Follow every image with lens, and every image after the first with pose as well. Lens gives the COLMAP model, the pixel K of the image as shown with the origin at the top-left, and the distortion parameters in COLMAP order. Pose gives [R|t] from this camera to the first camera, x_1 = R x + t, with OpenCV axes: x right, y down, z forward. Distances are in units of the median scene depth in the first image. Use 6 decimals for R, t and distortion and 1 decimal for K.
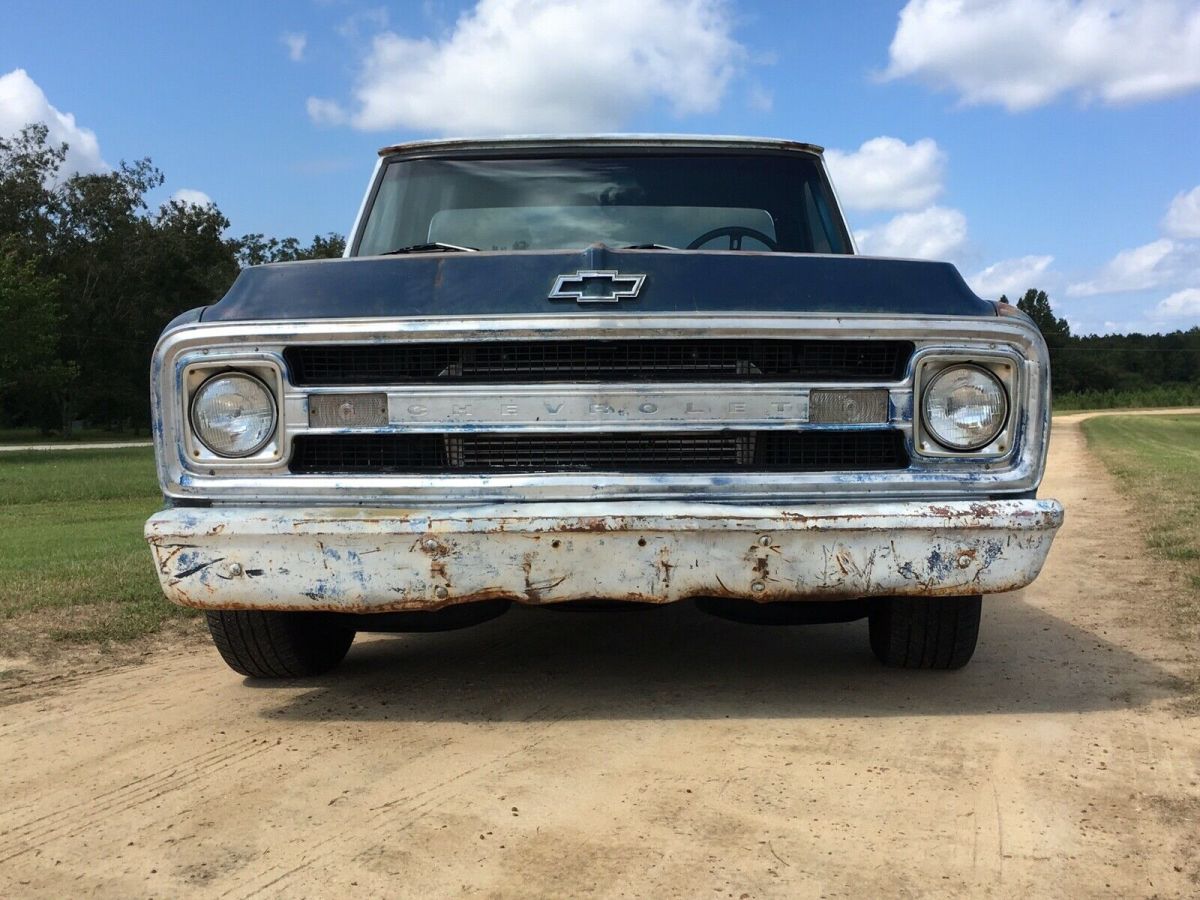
lens RADIAL K [[1315.5, 0, 600.0], [0, 1315.5, 450.0], [0, 0, 1]] dist [0.059307, -0.027395]
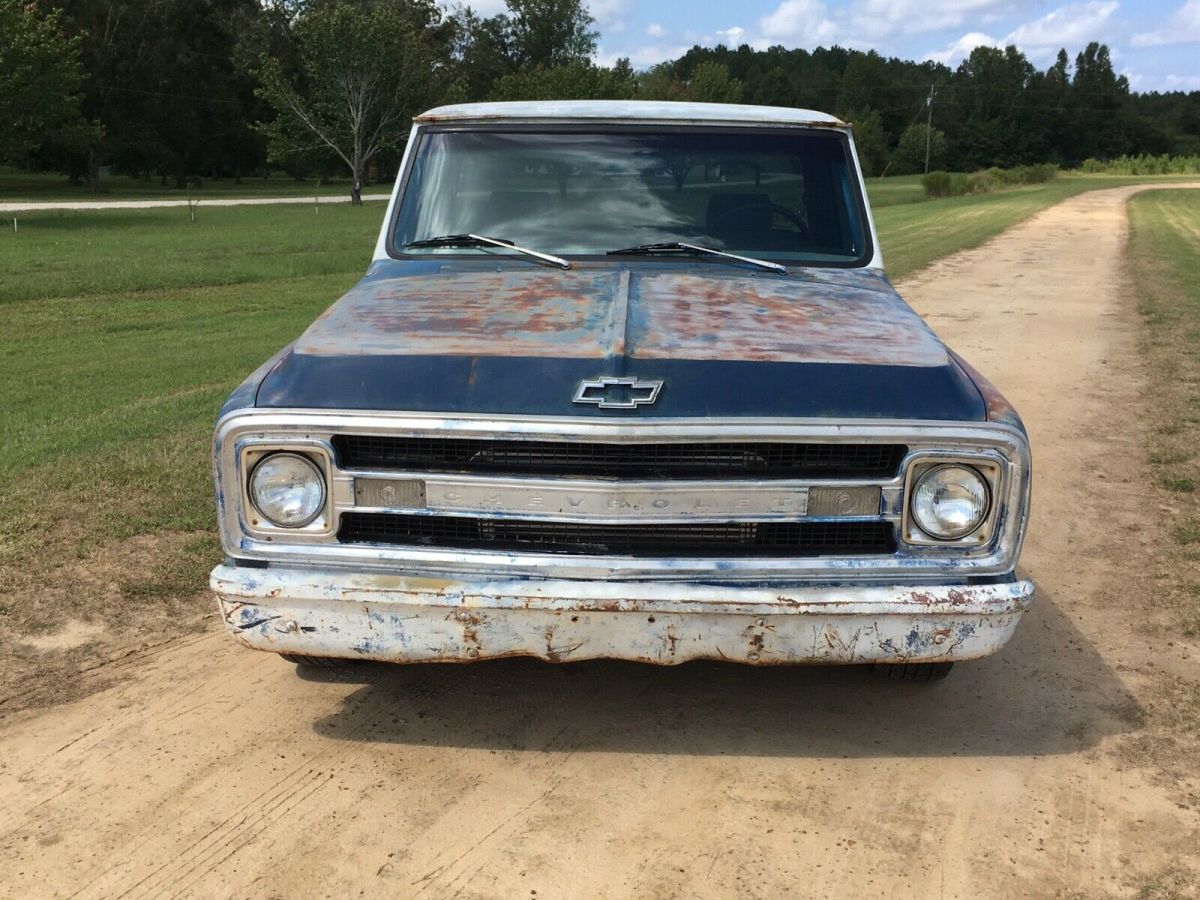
lens RADIAL K [[1318.0, 0, 600.0], [0, 1318.0, 450.0], [0, 0, 1]] dist [0.063676, -0.042279]
pose [[0.999410, 0.028062, -0.019791, 0.006211], [-0.023870, 0.982053, 0.187089, -0.276840], [0.024686, -0.186506, 0.982144, -0.078224]]
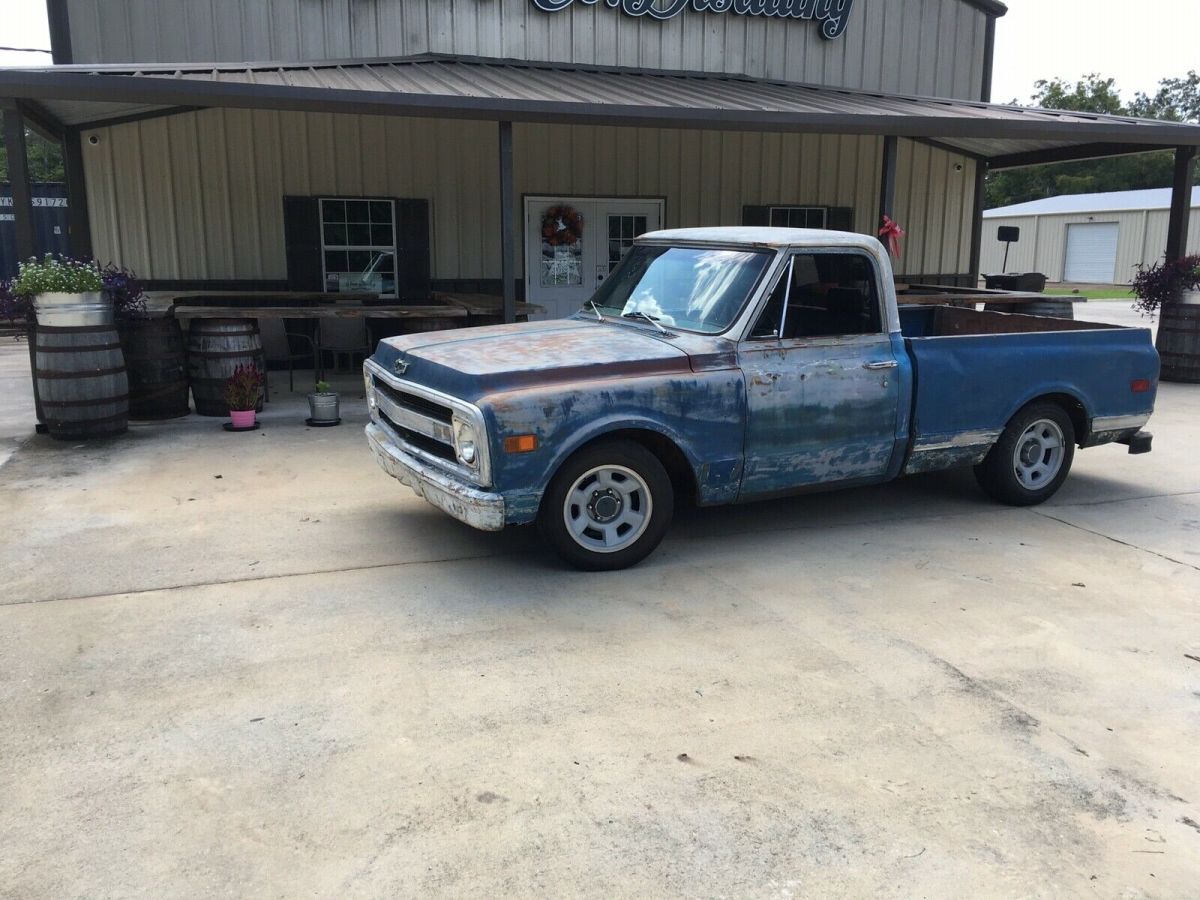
lens RADIAL K [[1048.7, 0, 600.0], [0, 1048.7, 450.0], [0, 0, 1]] dist [0.006241, -0.002365]
pose [[0.458383, 0.203220, -0.865209, 1.897206], [-0.038809, 0.977155, 0.208953, -0.394792], [0.887907, -0.062203, 0.455798, 0.412352]]
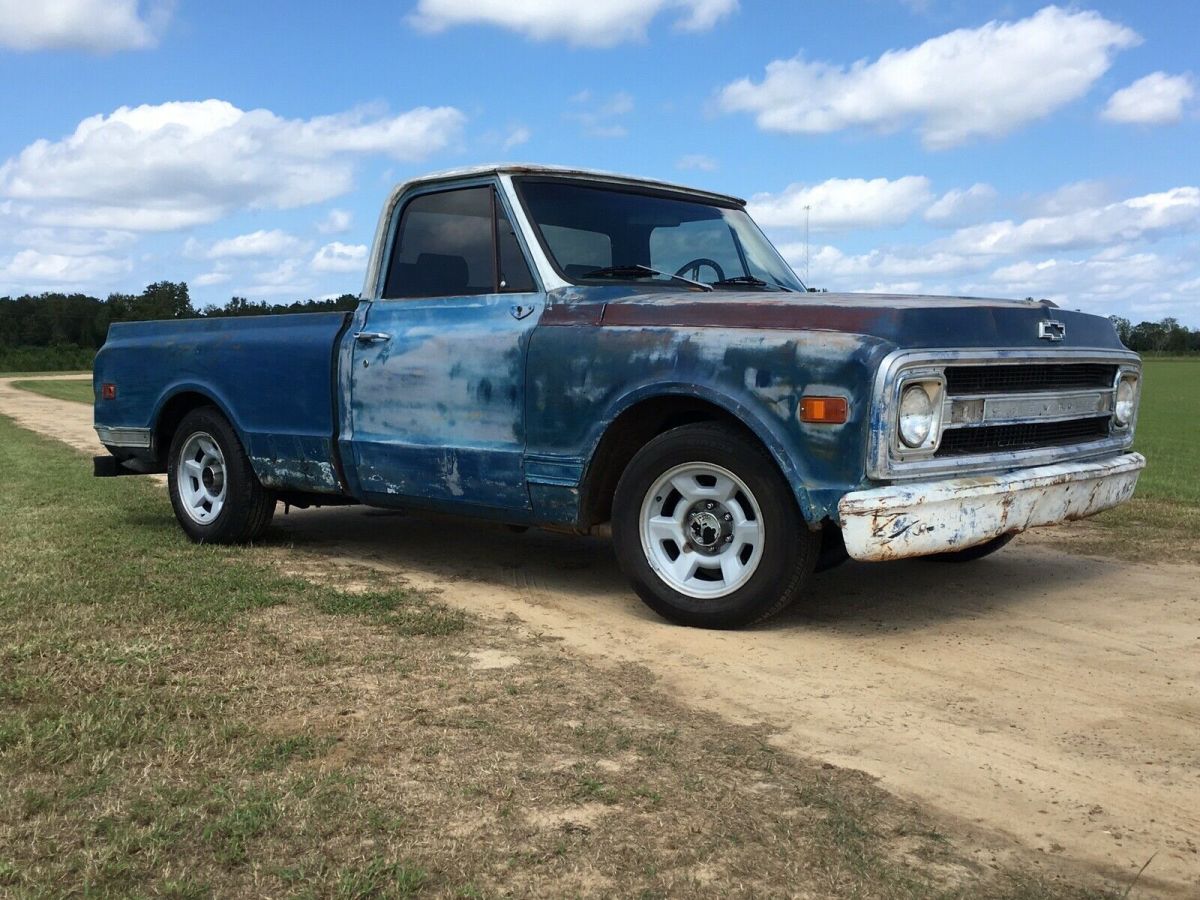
lens RADIAL K [[1315.5, 0, 600.0], [0, 1315.5, 450.0], [0, 0, 1]] dist [0.059307, -0.027395]
pose [[0.680674, -0.043513, 0.731293, -1.526775], [0.022410, 0.999004, 0.038583, -0.052688], [-0.732244, -0.009874, 0.680971, 0.305243]]
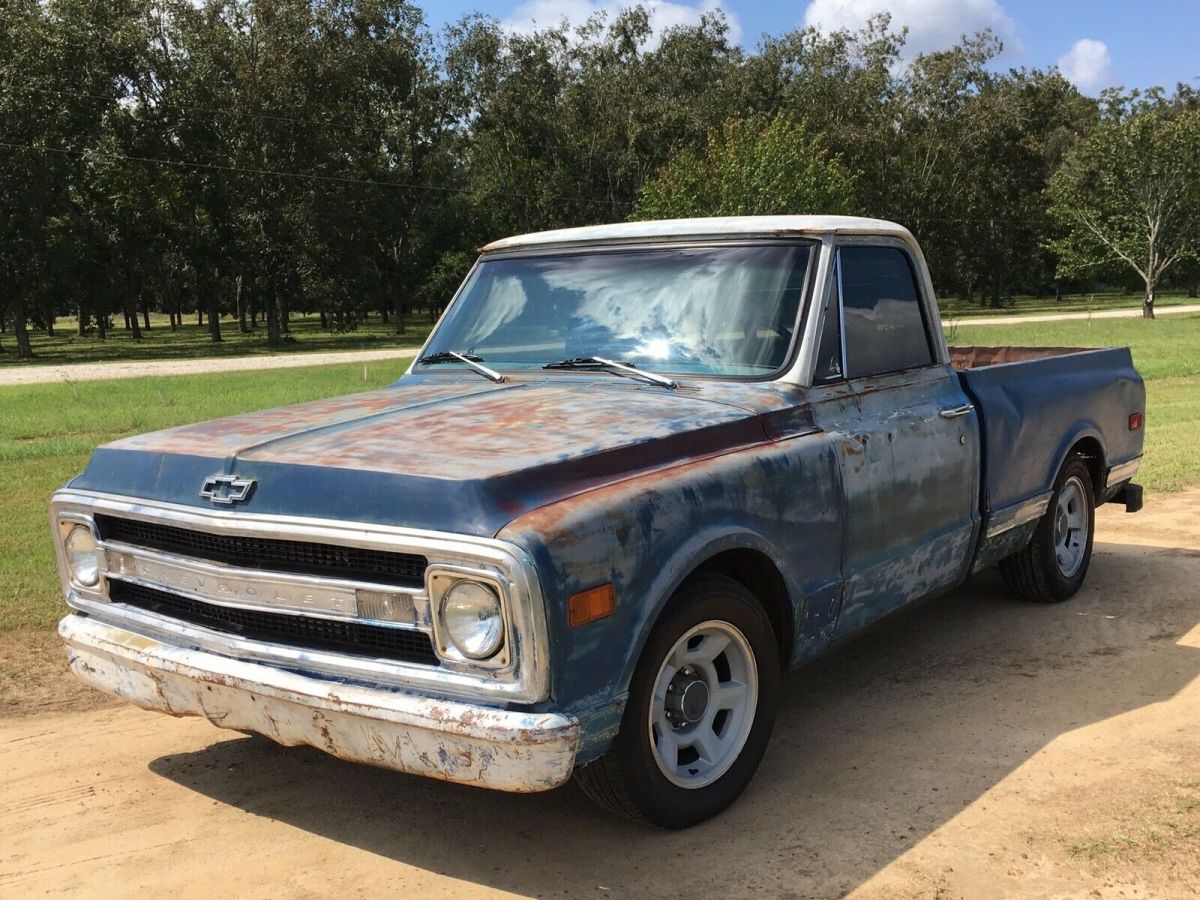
lens RADIAL K [[1315.5, 0, 600.0], [0, 1315.5, 450.0], [0, 0, 1]] dist [0.059307, -0.027395]
pose [[0.794792, 0.056482, -0.604248, 1.005742], [0.009288, 0.994411, 0.105169, -0.282467], [0.606811, -0.089200, 0.789825, 0.237705]]
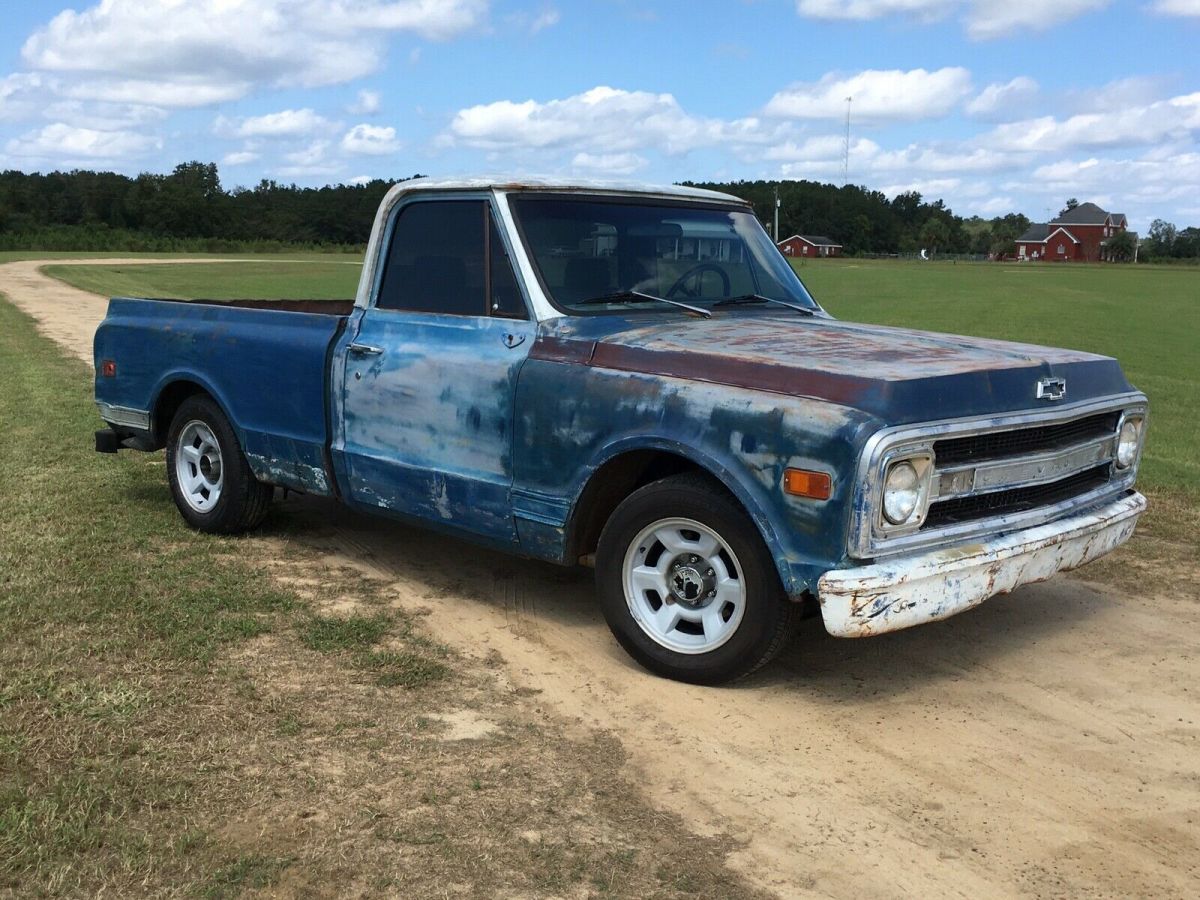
lens RADIAL K [[1318.0, 0, 600.0], [0, 1318.0, 450.0], [0, 0, 1]] dist [0.063676, -0.042279]
pose [[0.697485, -0.083942, 0.711666, -1.467130], [-0.001567, 0.992934, 0.118654, -0.232834], [-0.716598, -0.083874, 0.692425, 0.290076]]
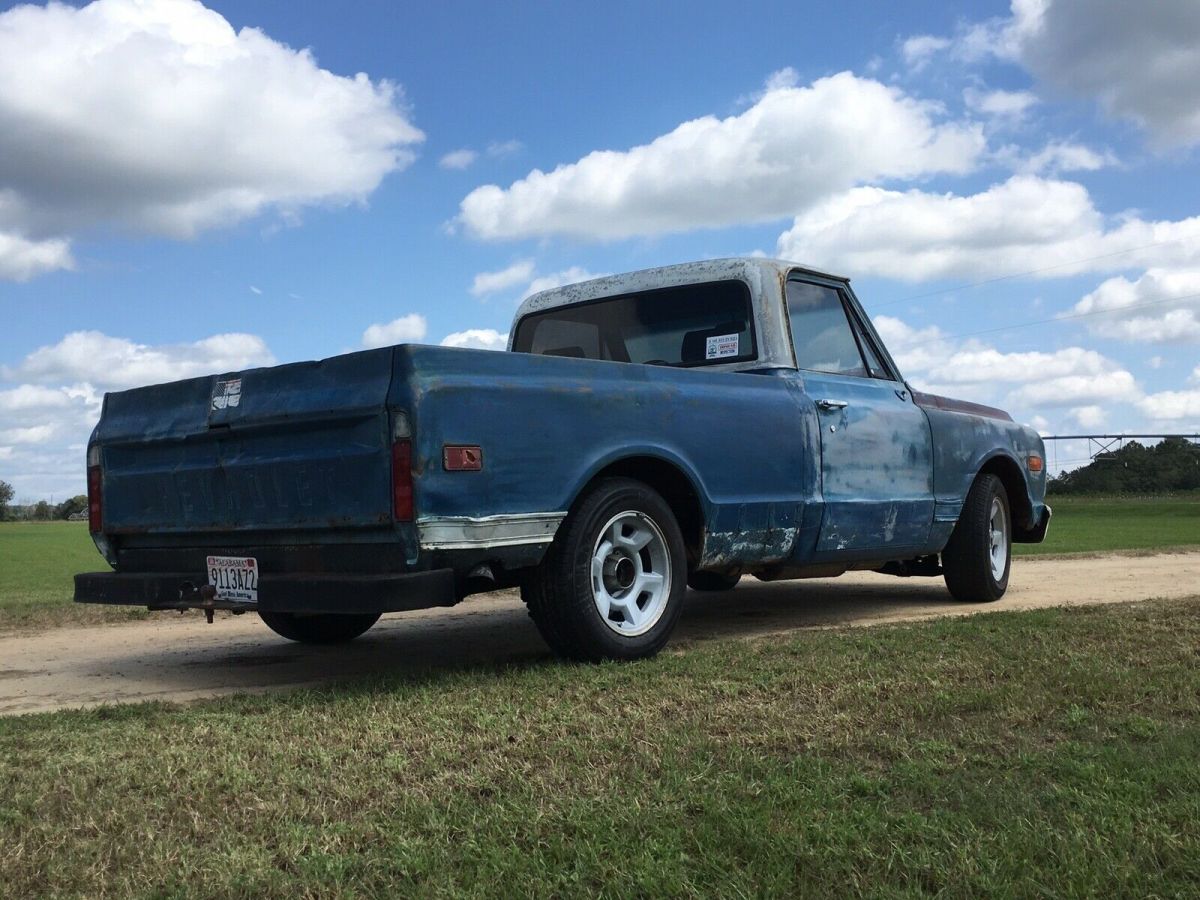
lens RADIAL K [[1318.0, 0, 600.0], [0, 1318.0, 450.0], [0, 0, 1]] dist [0.063676, -0.042279]
pose [[-0.767293, 0.062073, 0.638285, -1.383506], [0.060404, 0.997875, -0.024431, -0.050836], [-0.638445, 0.019809, -0.769412, 3.701173]]
